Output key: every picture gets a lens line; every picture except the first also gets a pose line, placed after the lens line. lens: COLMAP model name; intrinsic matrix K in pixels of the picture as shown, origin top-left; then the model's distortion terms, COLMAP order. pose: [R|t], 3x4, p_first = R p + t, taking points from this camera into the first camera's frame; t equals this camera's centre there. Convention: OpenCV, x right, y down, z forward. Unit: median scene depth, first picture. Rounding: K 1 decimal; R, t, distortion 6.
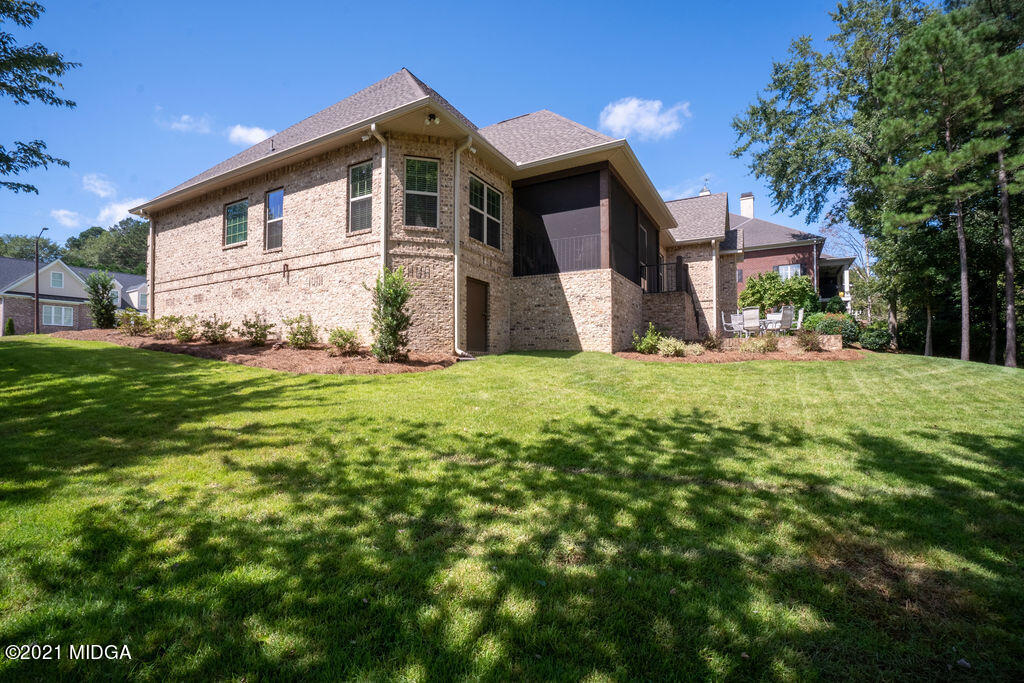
lens RADIAL K [[459.6, 0, 527.5], [0, 459.6, 355.9], [0, 0, 1]] dist [-0.035259, 0.010385]
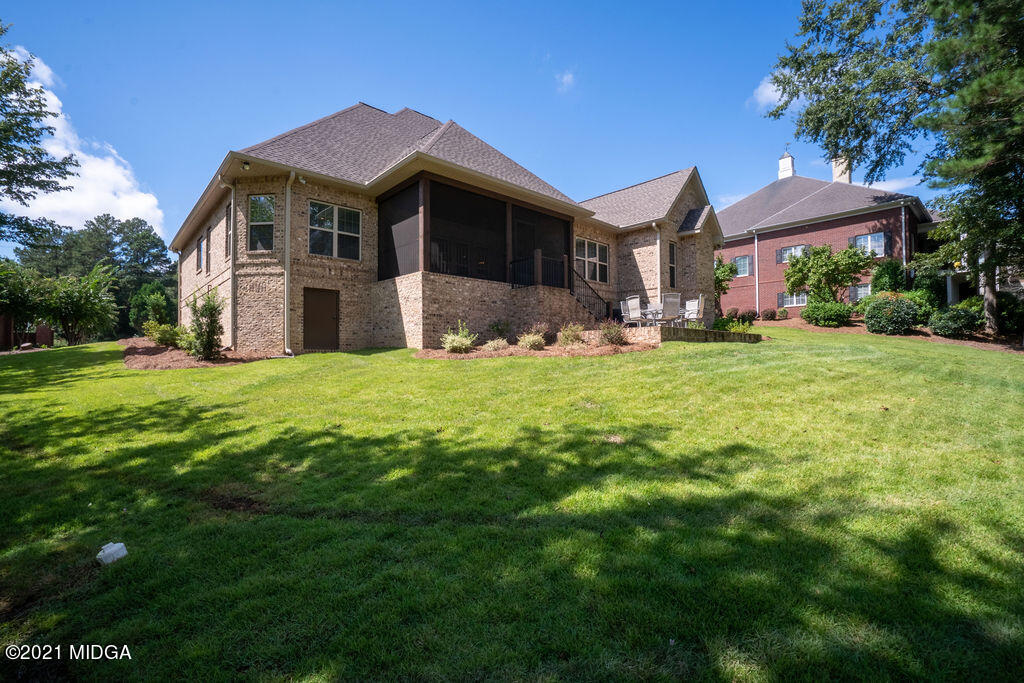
lens RADIAL K [[459.6, 0, 502.1], [0, 459.6, 347.4], [0, 0, 1]] dist [-0.035259, 0.010385]
pose [[0.946880, -0.016861, -0.321146, 0.675678], [0.015898, 0.999858, -0.005619, -0.001923], [0.321195, 0.000215, 0.947013, 0.036537]]
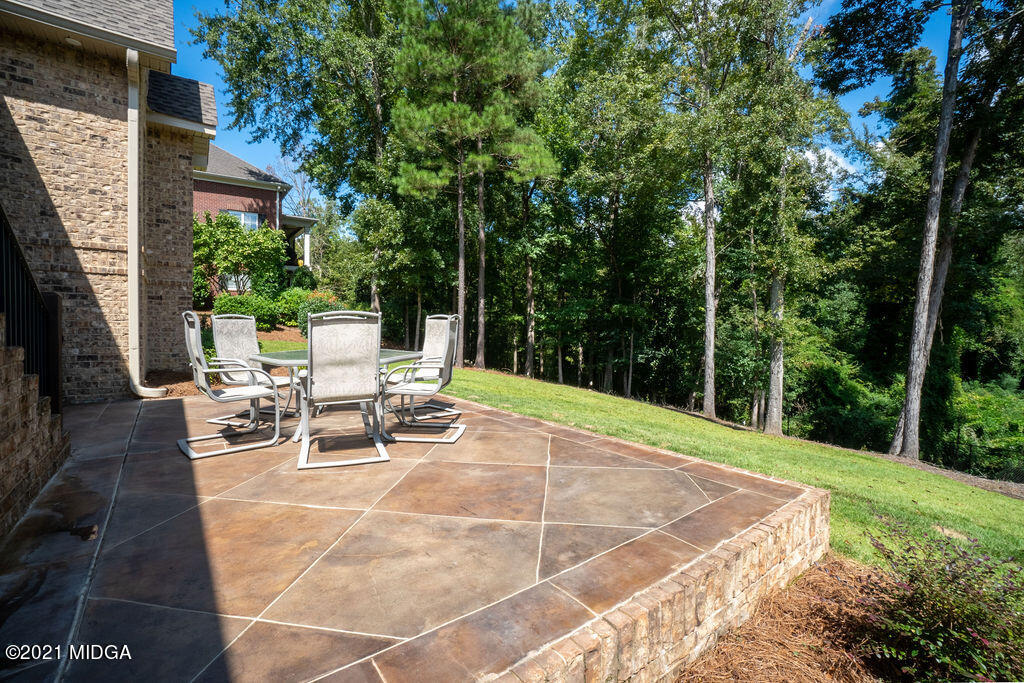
lens RADIAL K [[459.6, 0, 506.3], [0, 459.6, 335.1], [0, 0, 1]] dist [-0.035259, 0.010385]
pose [[0.441937, -0.013175, 0.896950, 0.409186], [-0.025779, 0.999293, 0.027380, -0.132084], [-0.896676, -0.035223, 0.441284, 1.055284]]
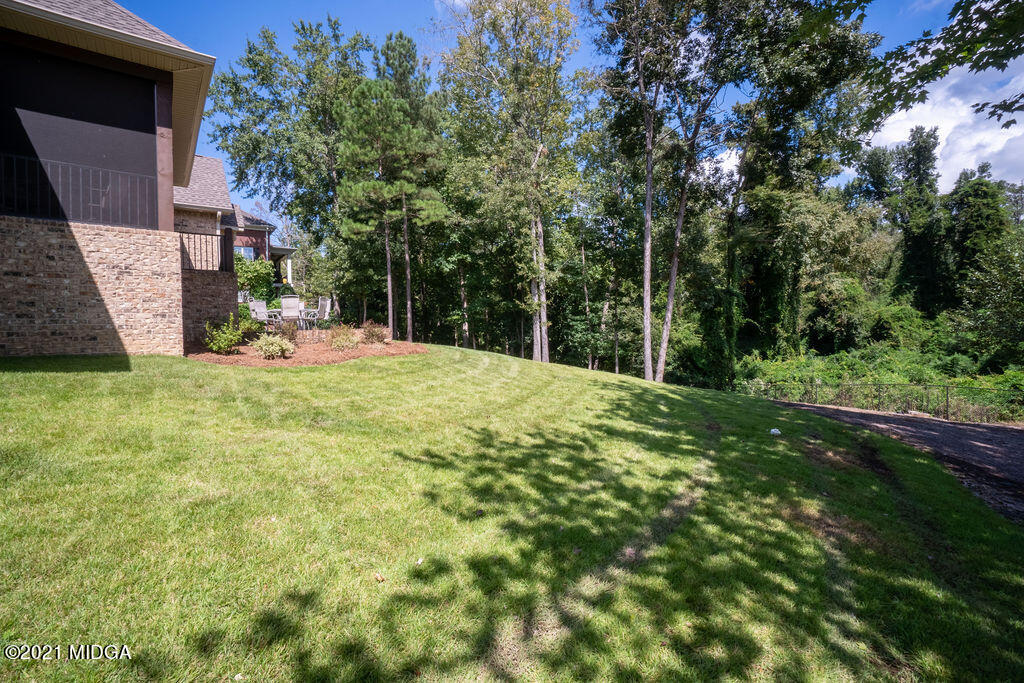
lens RADIAL K [[445.7, 0, 498.3], [0, 445.7, 335.0], [0, 0, 1]] dist [-0.033455, 0.000178]
pose [[0.425322, -0.015669, 0.904906, -0.199139], [0.012933, 0.999853, 0.011234, -0.037584], [-0.904950, 0.006925, 0.425462, 0.283393]]
